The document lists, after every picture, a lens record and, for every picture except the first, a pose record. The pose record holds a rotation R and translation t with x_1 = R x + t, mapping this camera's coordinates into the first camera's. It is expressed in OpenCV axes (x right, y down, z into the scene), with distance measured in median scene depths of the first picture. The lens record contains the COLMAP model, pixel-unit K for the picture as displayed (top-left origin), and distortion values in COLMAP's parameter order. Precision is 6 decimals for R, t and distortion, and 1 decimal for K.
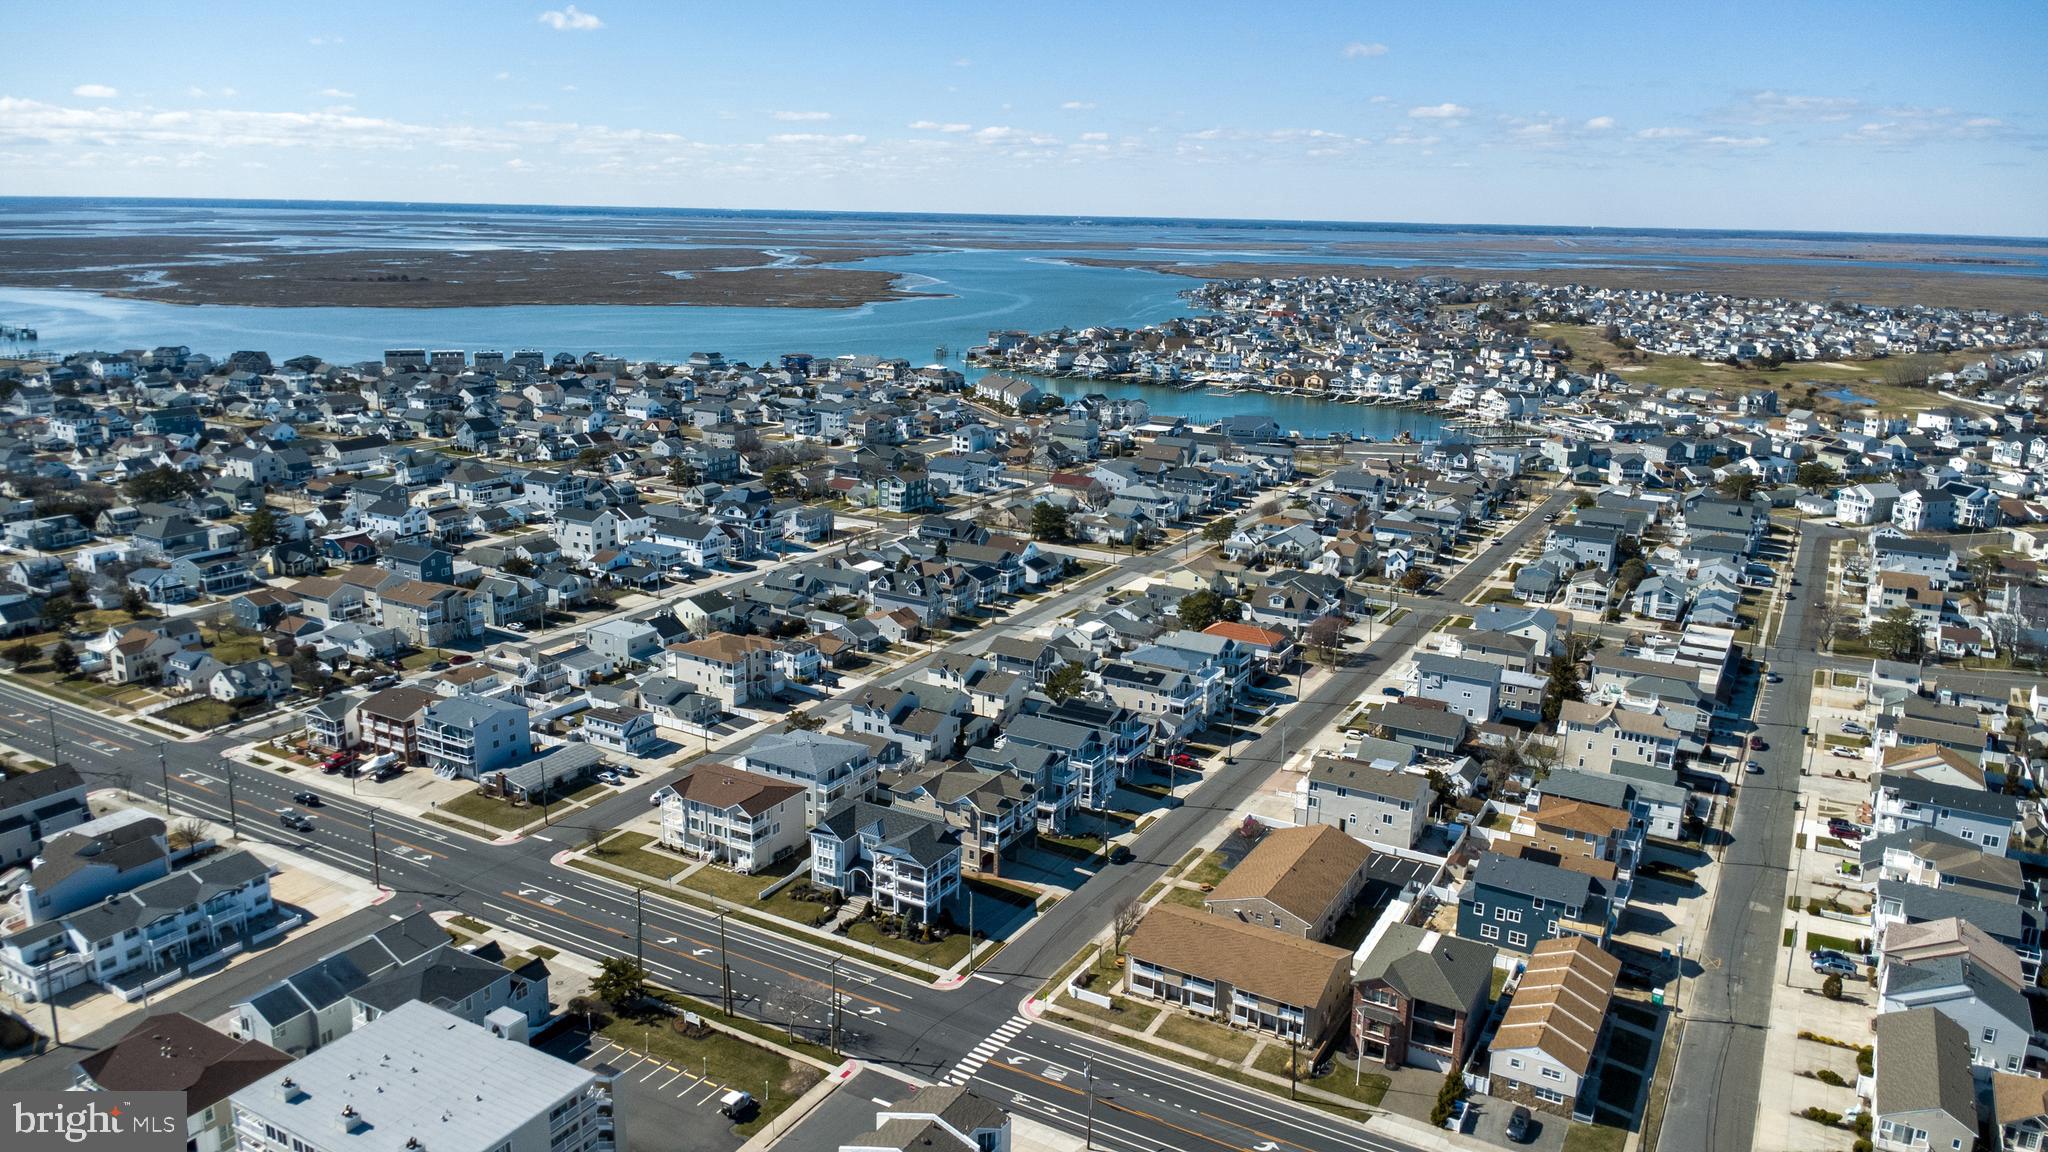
lens RADIAL K [[1438.4, 0, 1022.3], [0, 1438.4, 588.3], [0, 0, 1]] dist [0.021712, -0.033838]
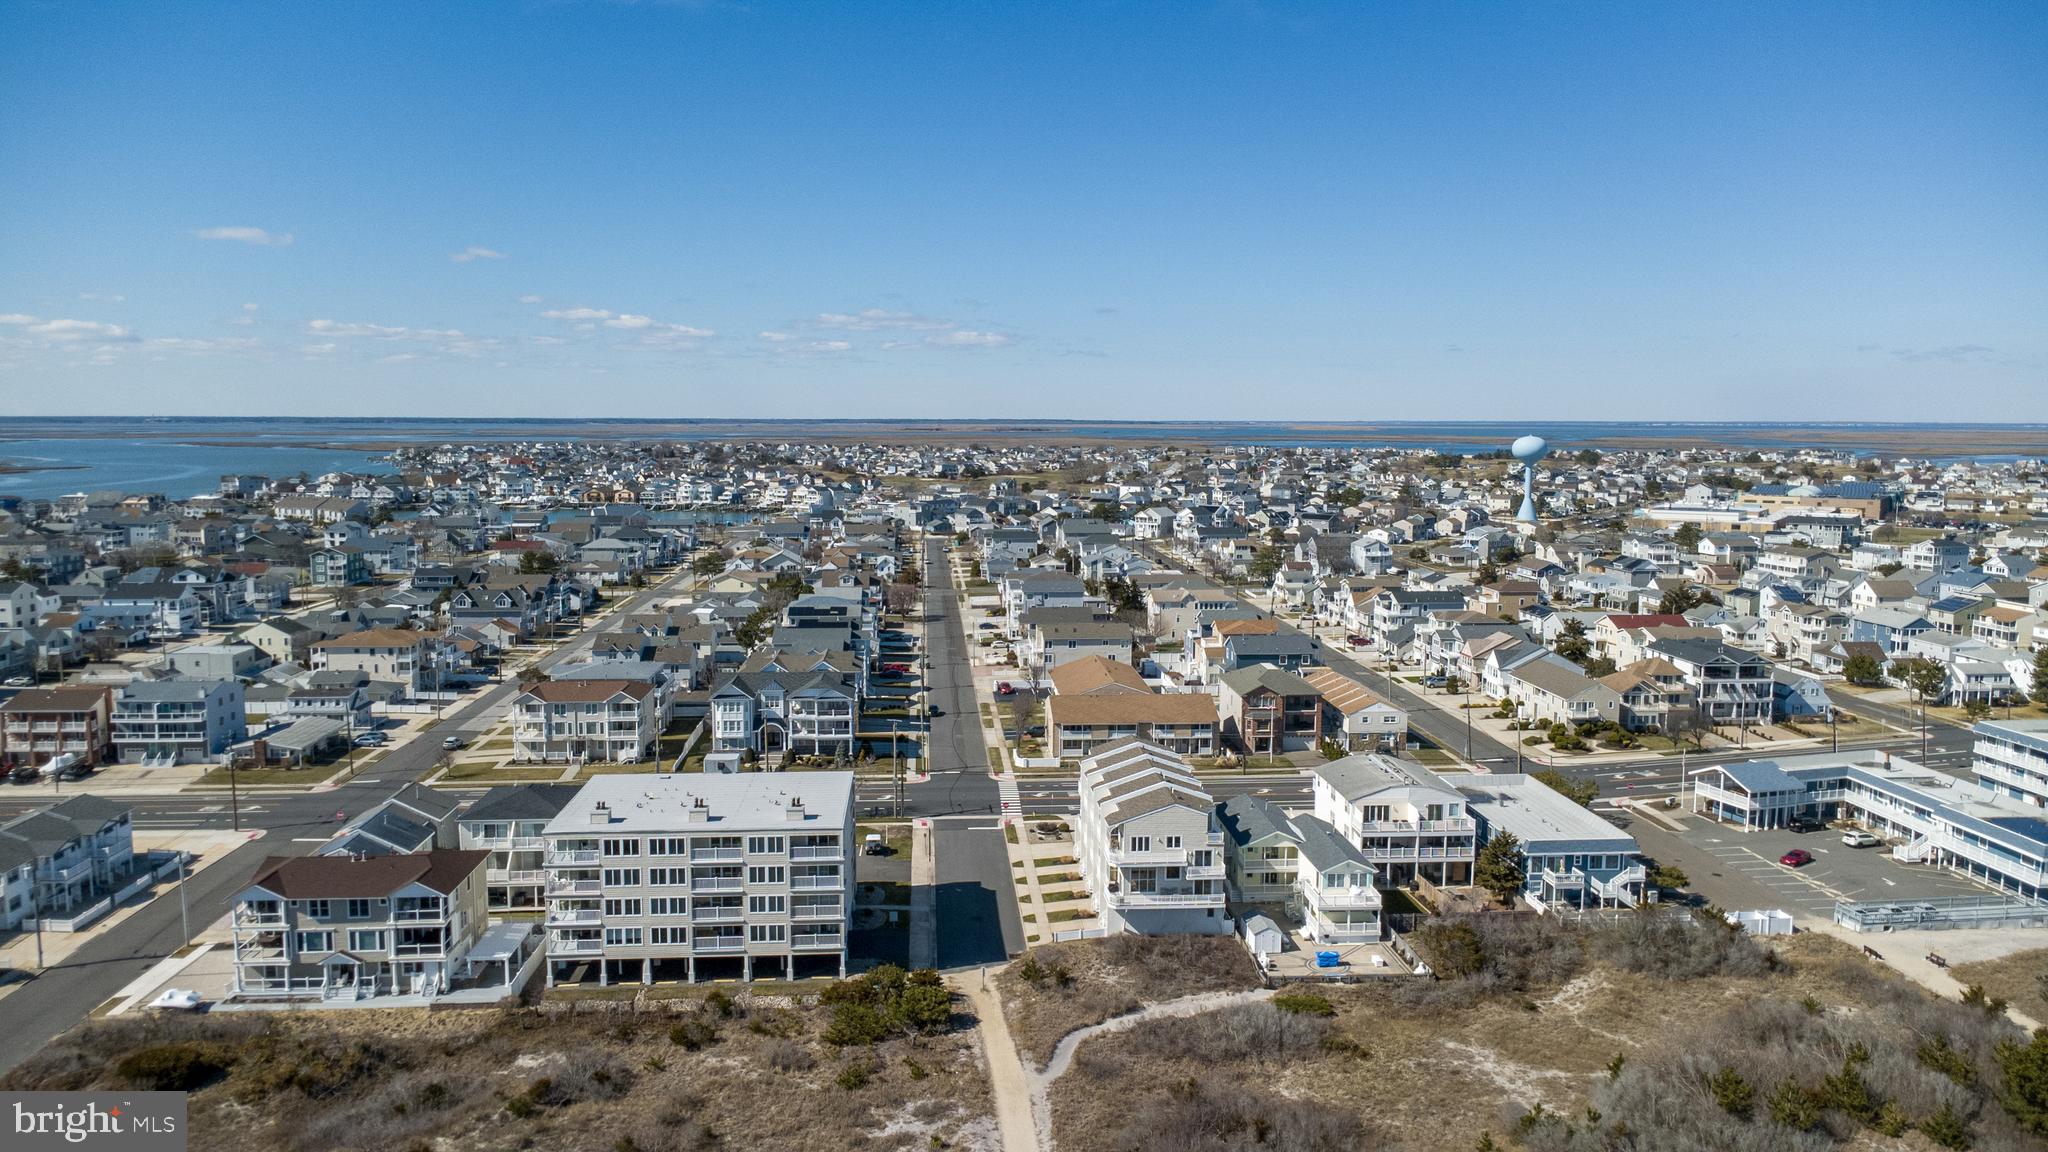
lens RADIAL K [[1438.4, 0, 1023.8], [0, 1438.4, 580.8], [0, 0, 1]] dist [0.021712, -0.033838]
pose [[0.832033, -0.079817, 0.548954, -0.336944], [0.154085, 0.983906, -0.090484, 0.138073], [-0.532897, 0.159871, 0.830940, 0.009081]]
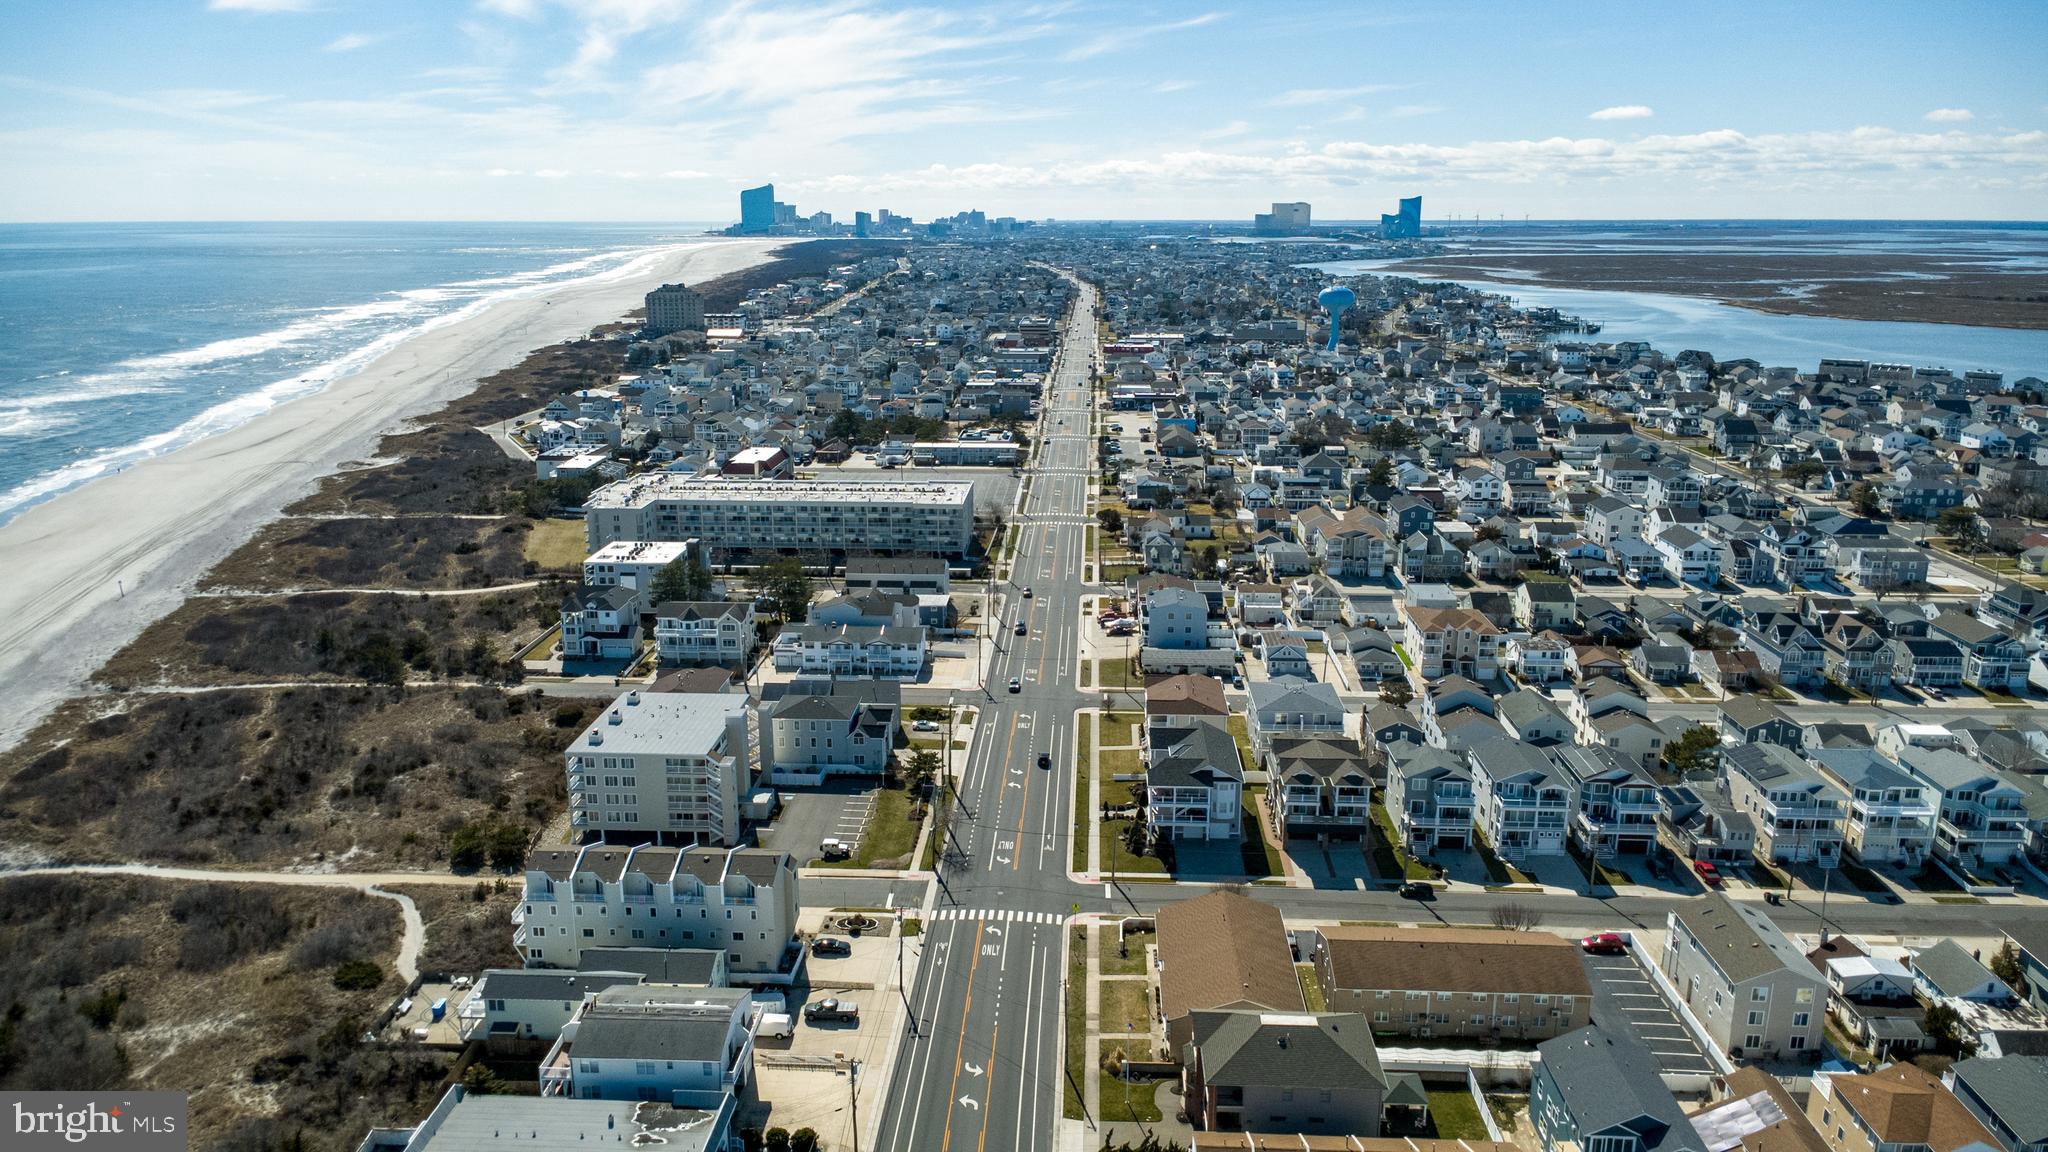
lens RADIAL K [[1438.4, 0, 1021.8], [0, 1438.4, 576.3], [0, 0, 1]] dist [0.021712, -0.033838]
pose [[0.450731, 0.198312, -0.870353, 0.477270], [-0.218347, 0.969886, 0.107915, -0.028976], [0.865544, 0.141398, 0.480458, 0.241424]]
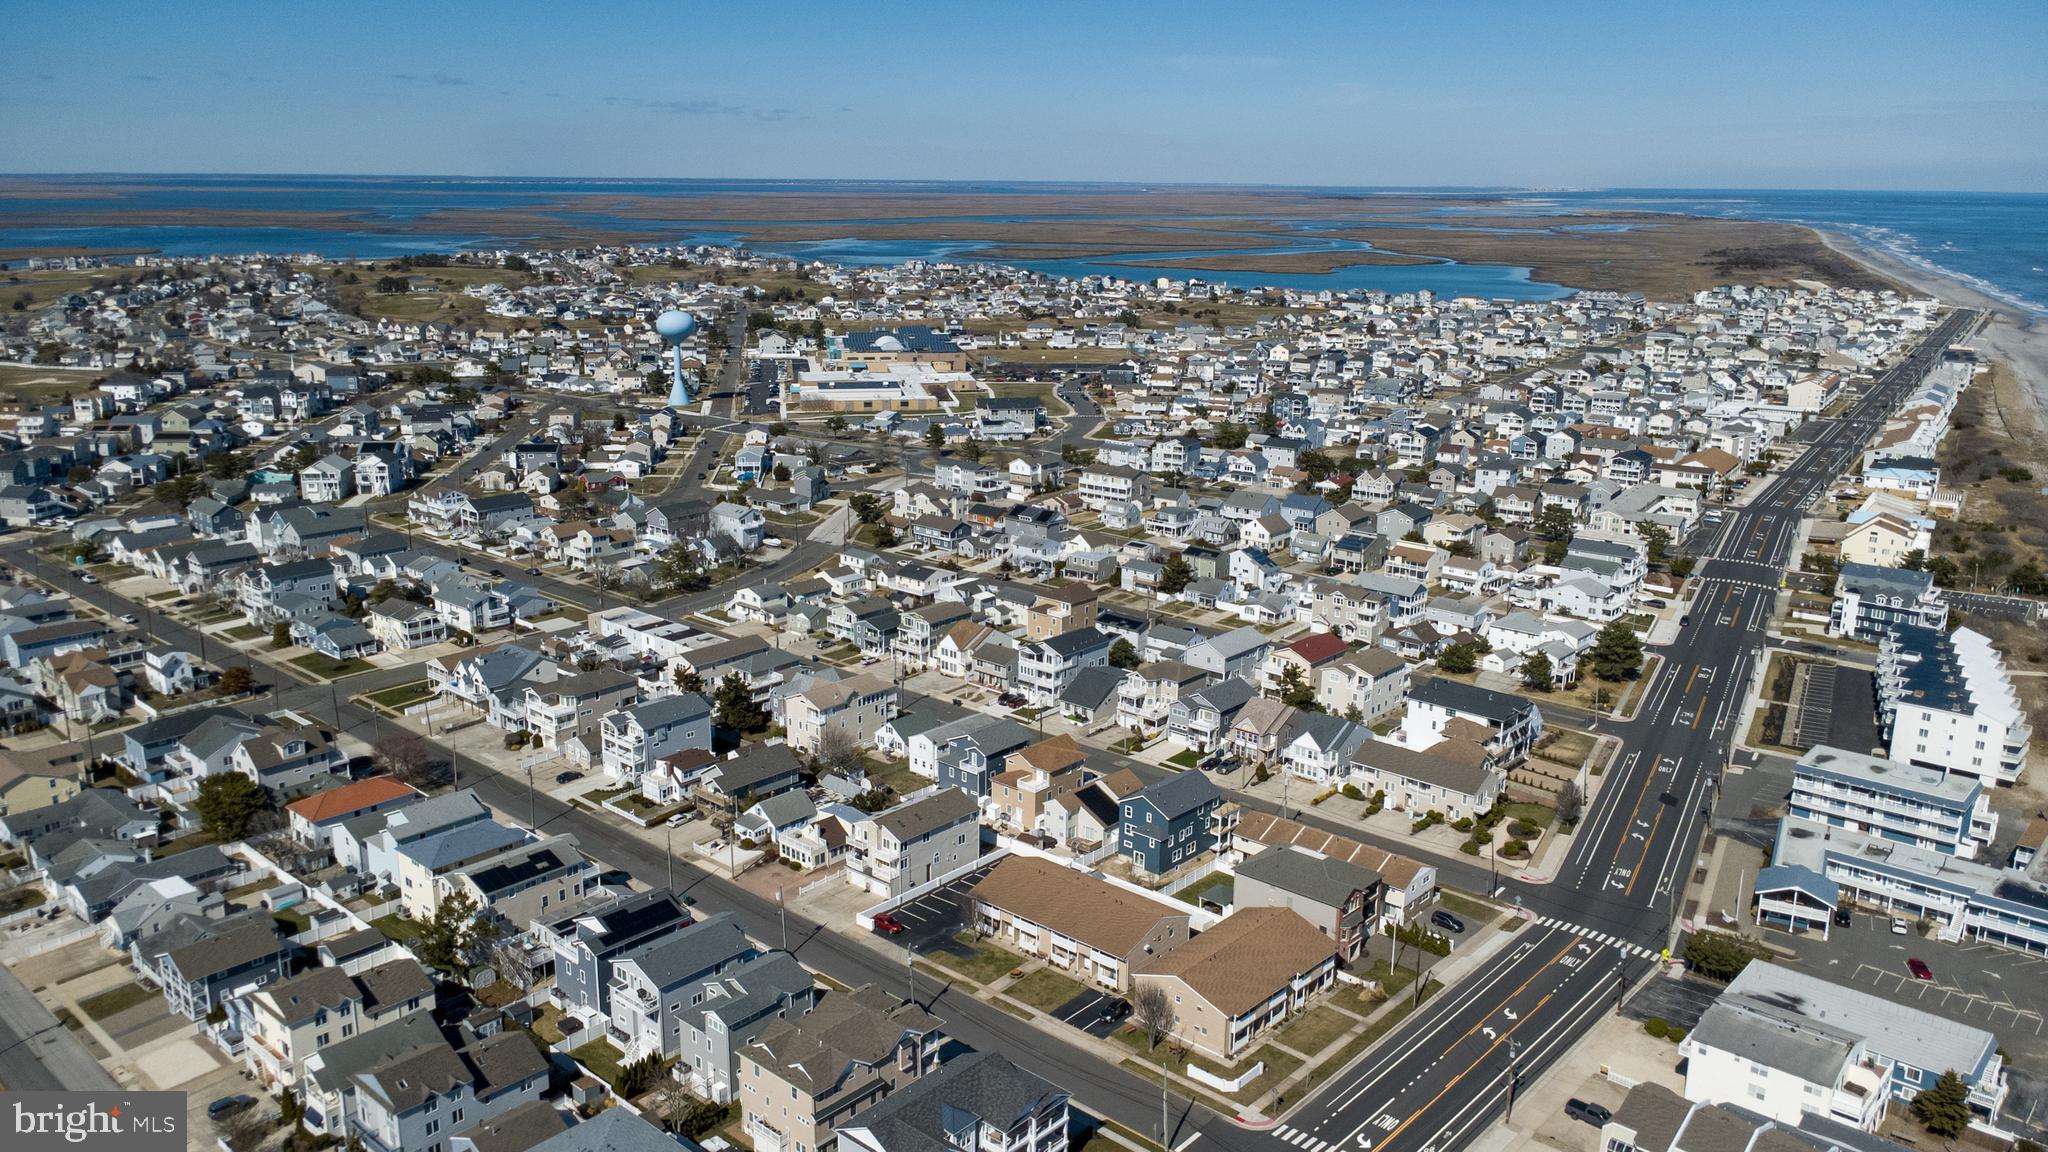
lens RADIAL K [[1558.6, 0, 1021.3], [0, 1558.6, 577.3], [0, 0, 1]] dist [0.000955, 0.014280]
pose [[0.210318, -0.261765, 0.941937, -0.485115], [0.245065, 0.946841, 0.208409, -0.153963], [-0.946419, 0.187004, 0.263287, 0.462483]]
